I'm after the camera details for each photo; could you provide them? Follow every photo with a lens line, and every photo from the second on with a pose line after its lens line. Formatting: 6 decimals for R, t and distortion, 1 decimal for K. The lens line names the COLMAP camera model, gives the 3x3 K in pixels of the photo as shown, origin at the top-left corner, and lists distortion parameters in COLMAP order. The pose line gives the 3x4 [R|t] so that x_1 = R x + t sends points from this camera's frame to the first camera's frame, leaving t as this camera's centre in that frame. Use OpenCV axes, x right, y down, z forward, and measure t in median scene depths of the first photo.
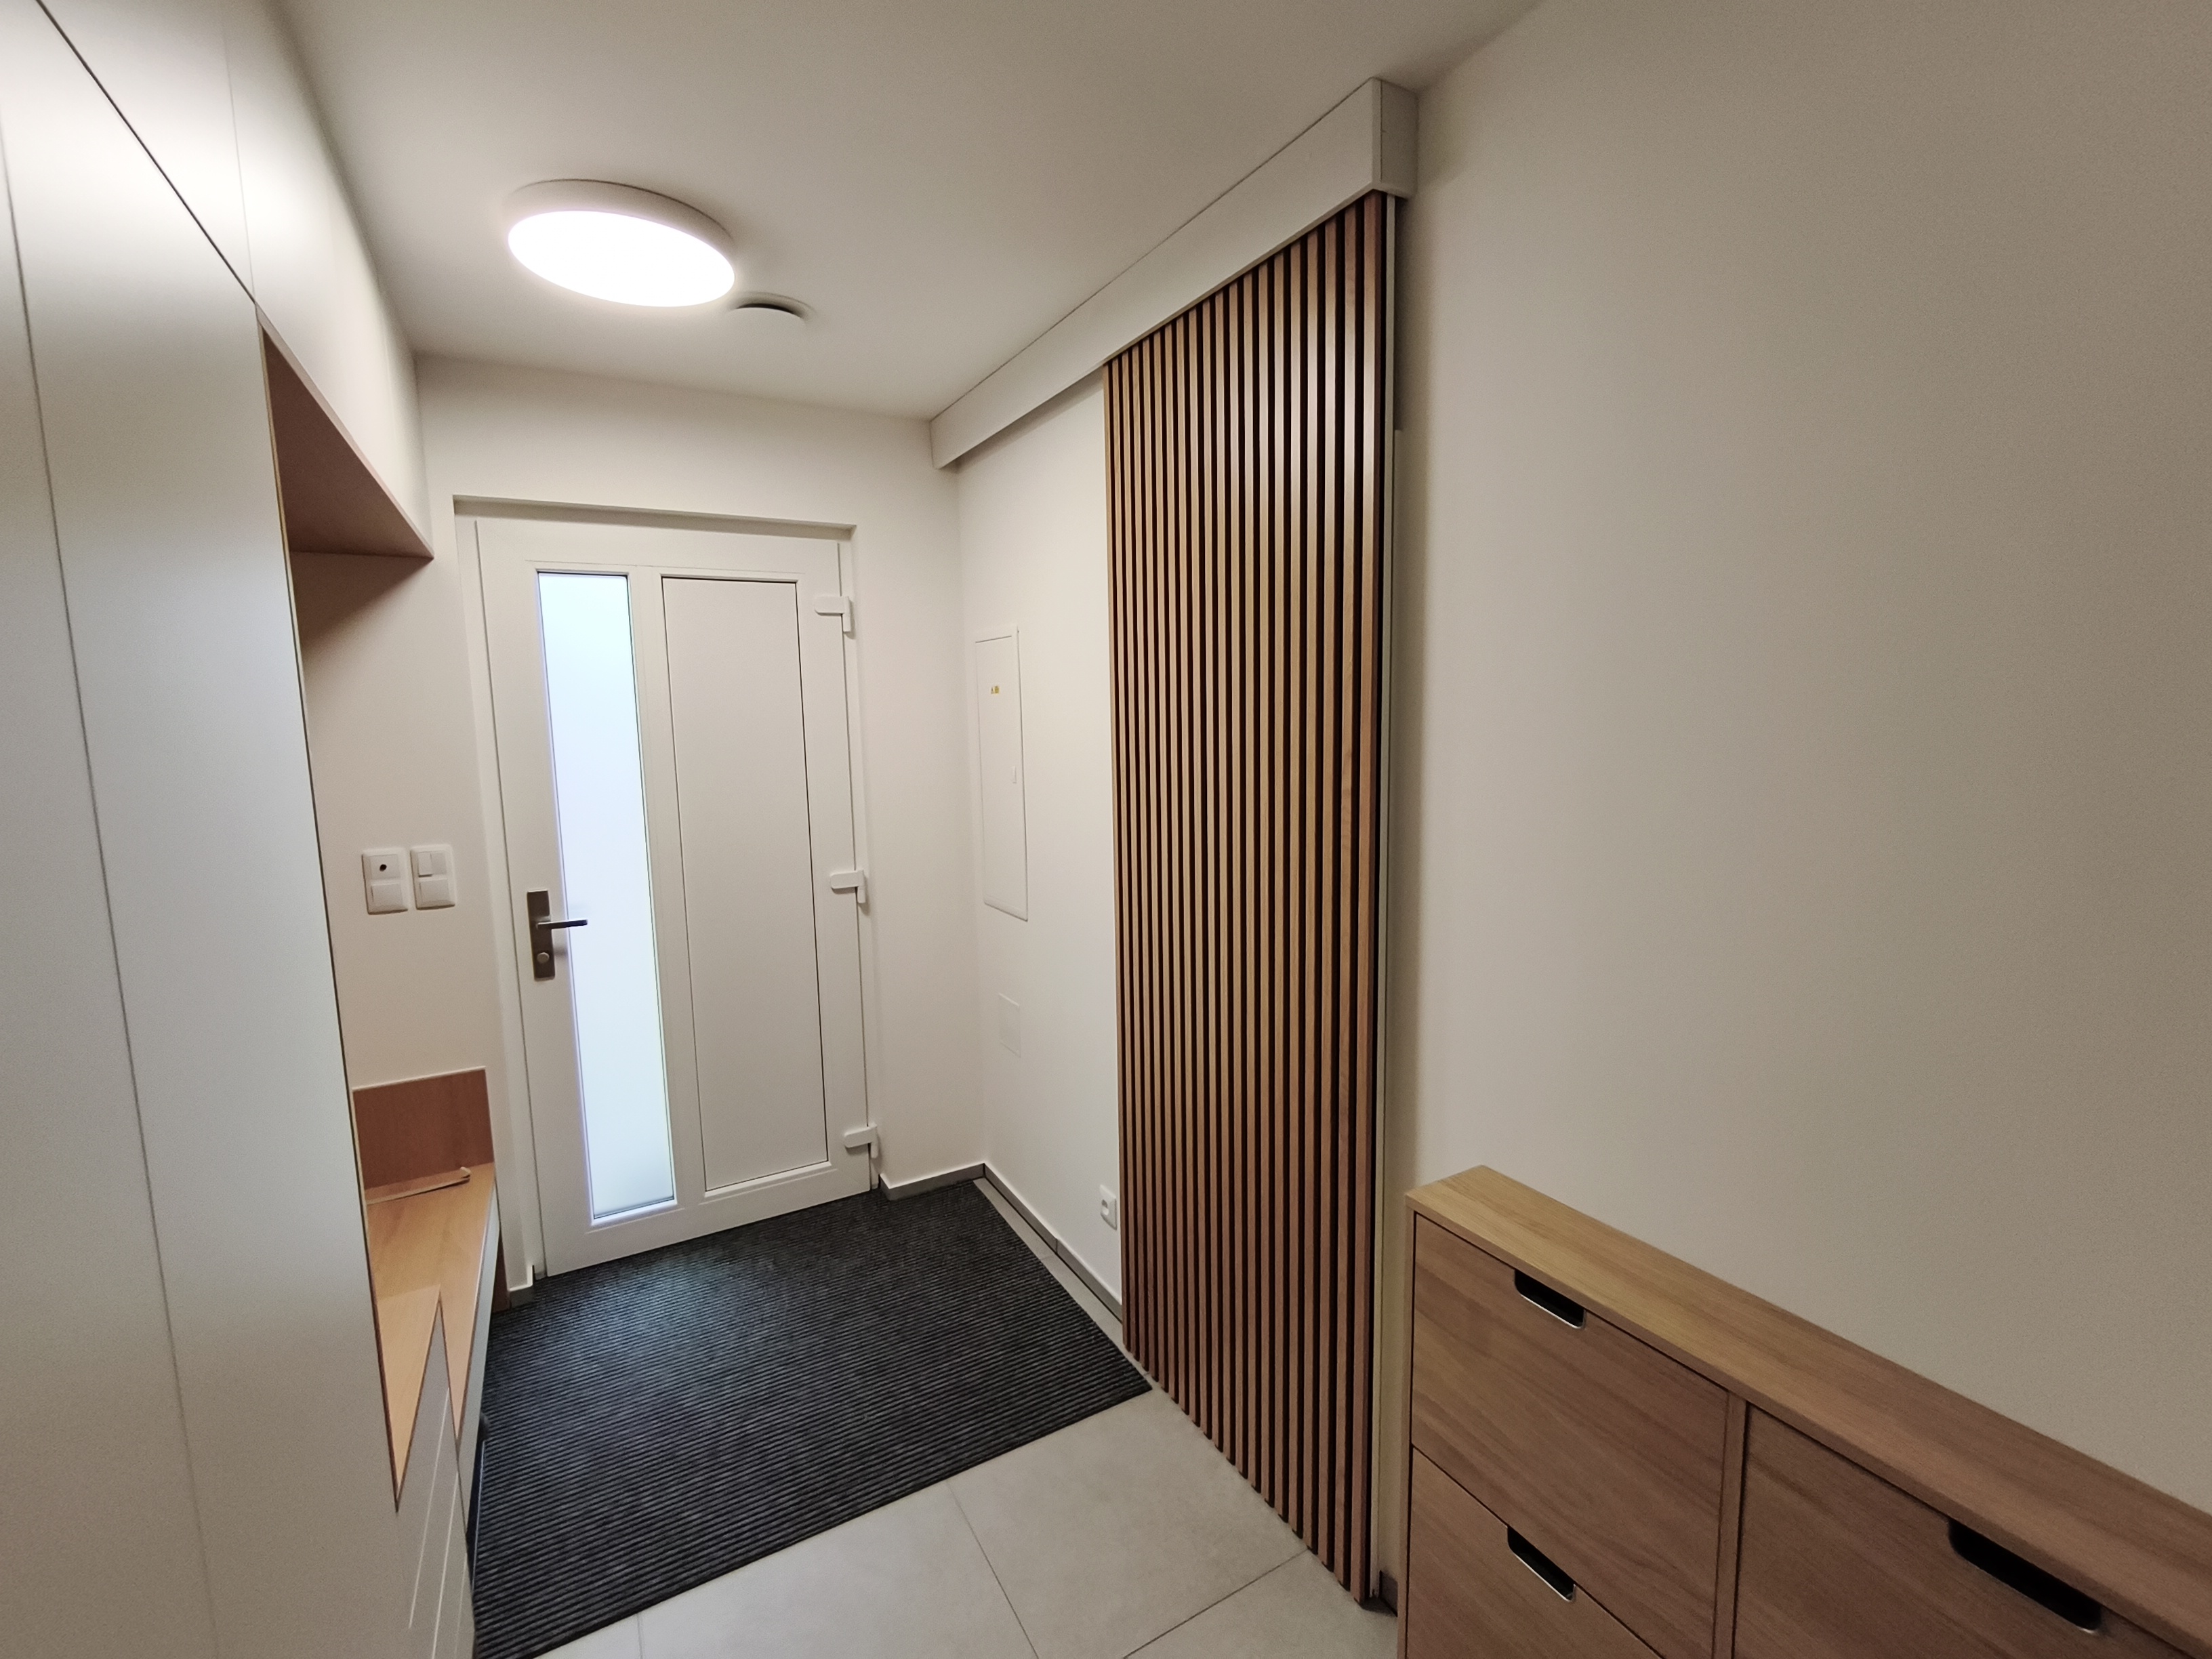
lens RADIAL K [[979.8, 0, 1117.7], [0, 979.8, 823.0], [0, 0, 1]] dist [0.003656, -0.000170]
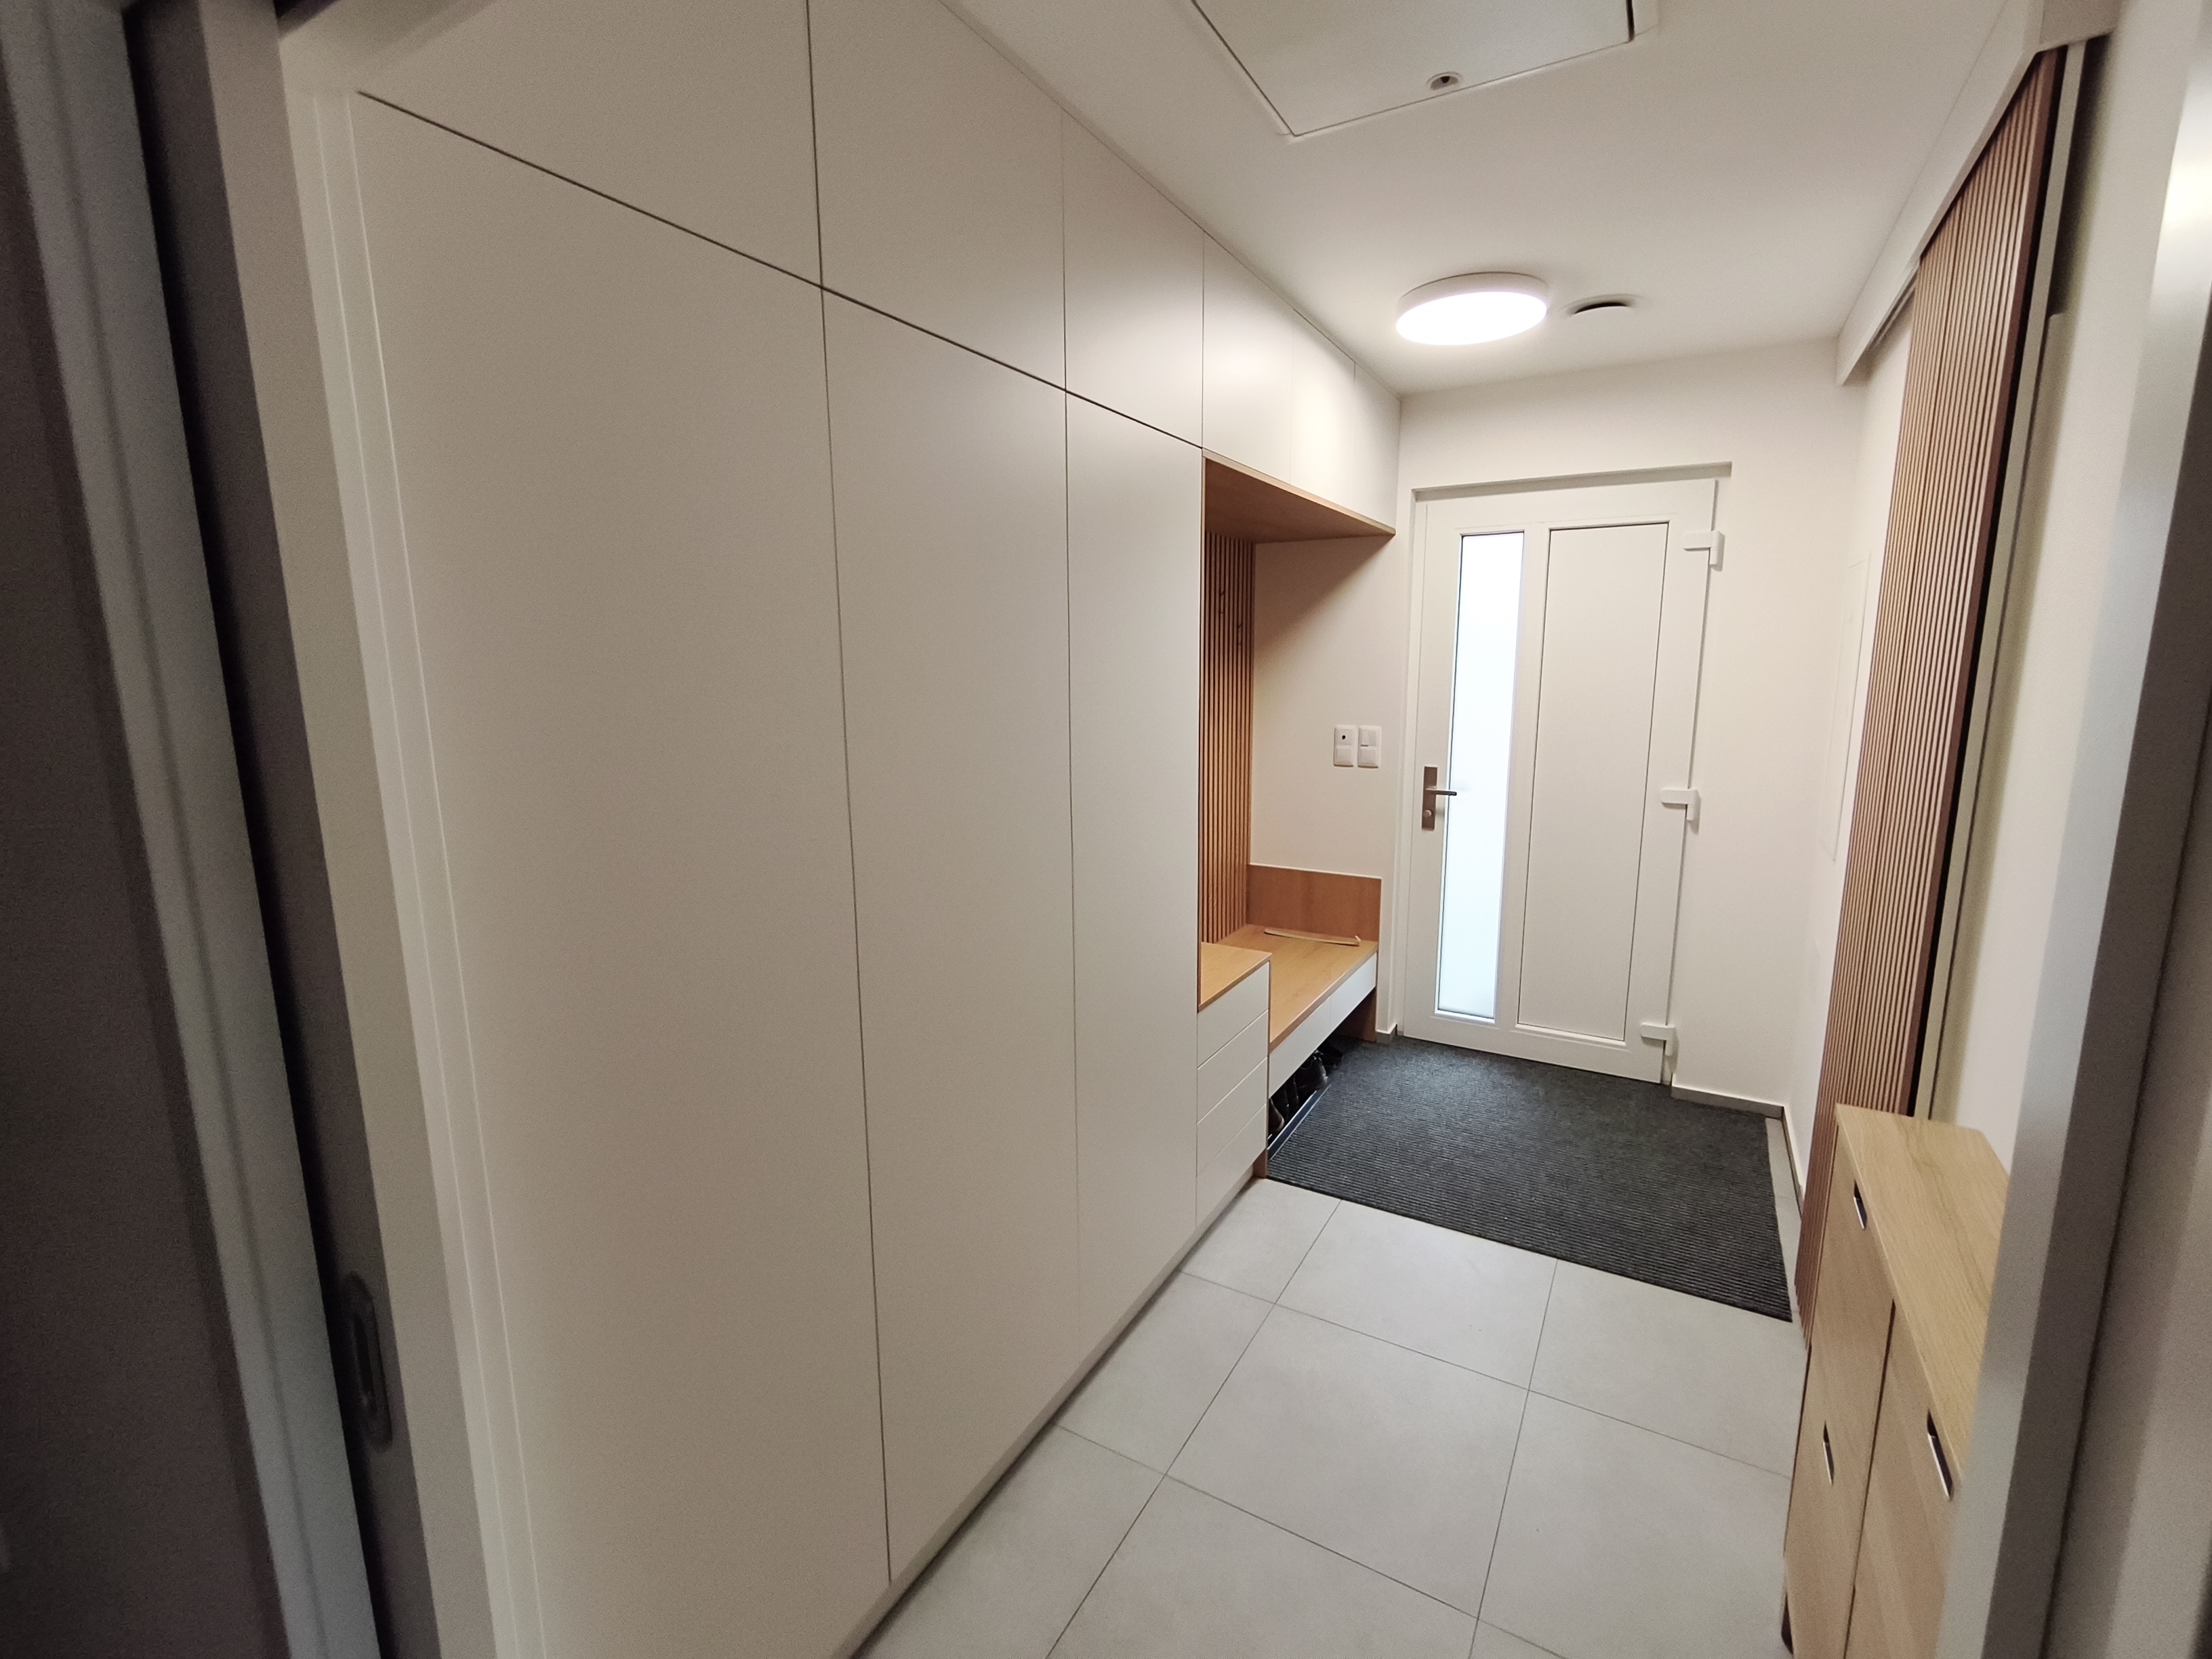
lens RADIAL K [[982.1, 0, 1115.3], [0, 982.1, 827.9], [0, 0, 1]] dist [0.003845, -0.000460]
pose [[0.487190, 0.166319, -0.857312, 0.405335], [-0.108627, 0.985614, 0.129480, 0.021075], [0.866514, 0.030045, 0.498248, -0.096591]]
